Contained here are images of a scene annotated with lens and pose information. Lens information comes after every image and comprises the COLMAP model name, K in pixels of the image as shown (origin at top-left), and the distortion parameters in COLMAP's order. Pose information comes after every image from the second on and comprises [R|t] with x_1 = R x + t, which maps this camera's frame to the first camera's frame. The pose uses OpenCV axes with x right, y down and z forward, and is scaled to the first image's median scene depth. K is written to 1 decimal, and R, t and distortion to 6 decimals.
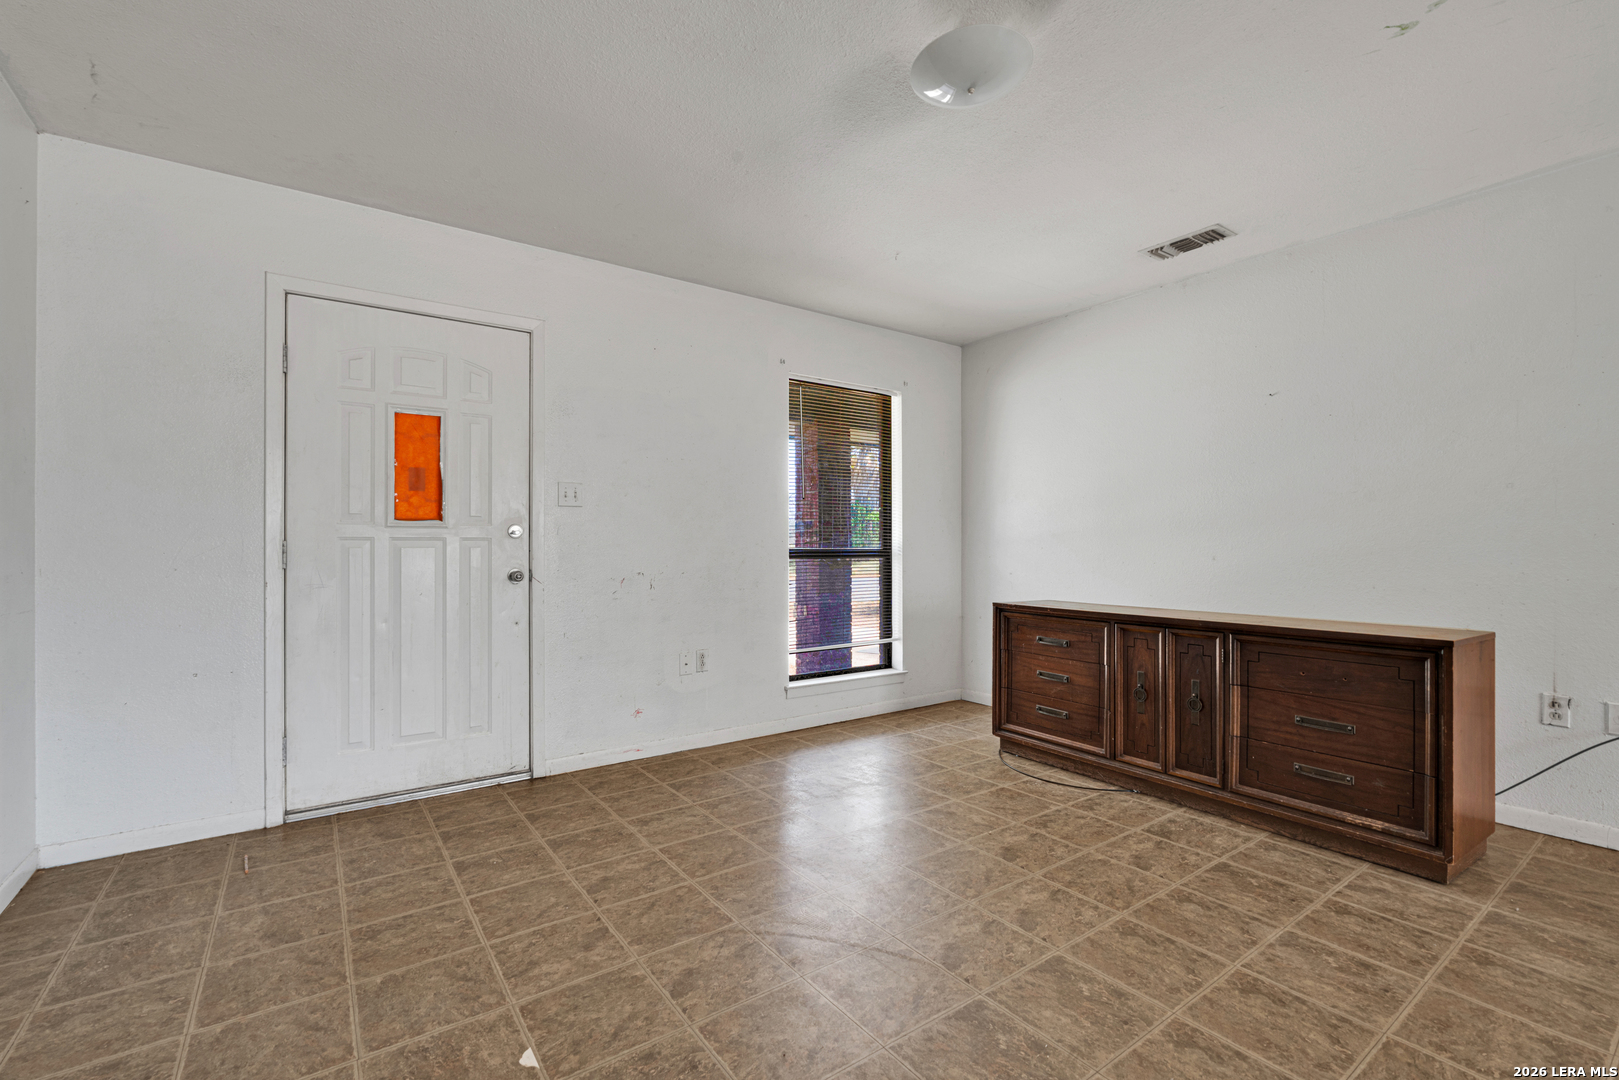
lens RADIAL K [[717.1, 0, 808.2], [0, 717.1, 540.2], [0, 0, 1]] dist [0.000860, 0.000346]
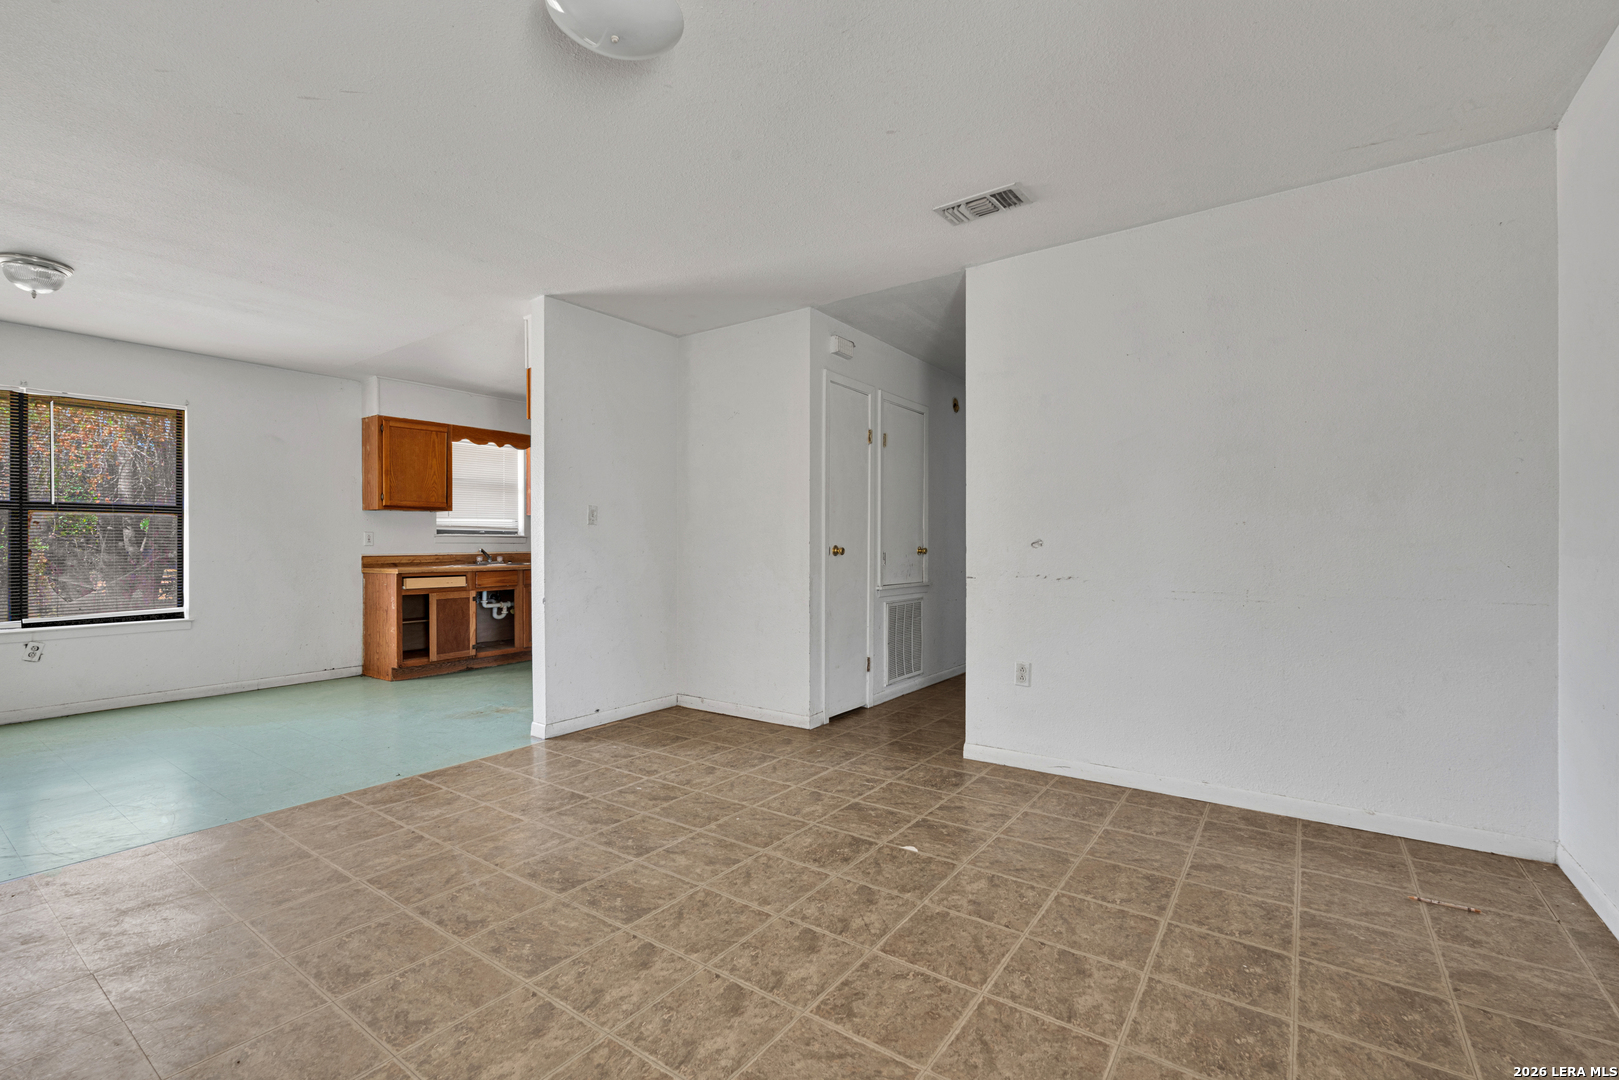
lens RADIAL K [[717.1, 0, 807.9], [0, 717.1, 539.8], [0, 0, 1]] dist [0.000860, 0.000346]
pose [[-0.946412, 0.000235, -0.322963, 0.291986], [0.004690, 0.999904, -0.013018, 0.013907], [0.322929, -0.013835, -0.946322, 1.921642]]
